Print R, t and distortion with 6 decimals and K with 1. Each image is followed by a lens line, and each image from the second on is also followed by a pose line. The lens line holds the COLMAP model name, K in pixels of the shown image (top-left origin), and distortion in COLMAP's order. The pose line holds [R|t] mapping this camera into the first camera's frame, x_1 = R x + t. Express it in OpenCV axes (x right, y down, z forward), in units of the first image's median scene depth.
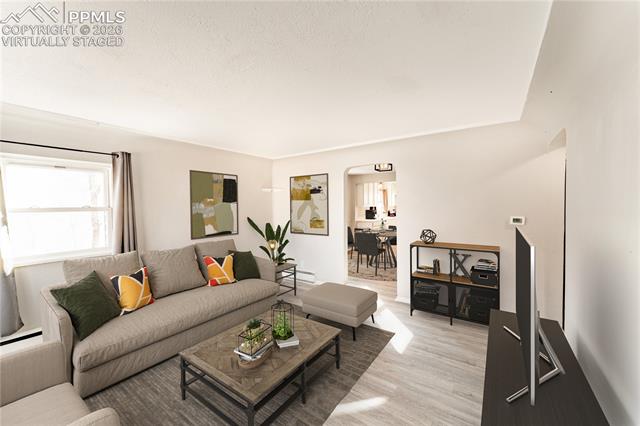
lens RADIAL K [[253.7, 0, 321.3], [0, 253.7, 209.4], [0, 0, 1]] dist [-0.011968, 0.000018]
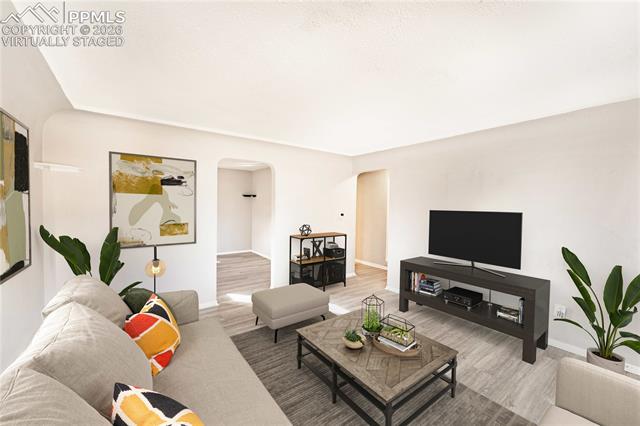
lens RADIAL K [[253.7, 0, 320.9], [0, 253.7, 212.9], [0, 0, 1]] dist [-0.011968, 0.000018]
pose [[0.315232, -0.017700, 0.948850, -0.555294], [-0.000972, 0.999820, 0.018974, -0.001405], [-0.949014, -0.006903, 0.315158, 0.399887]]
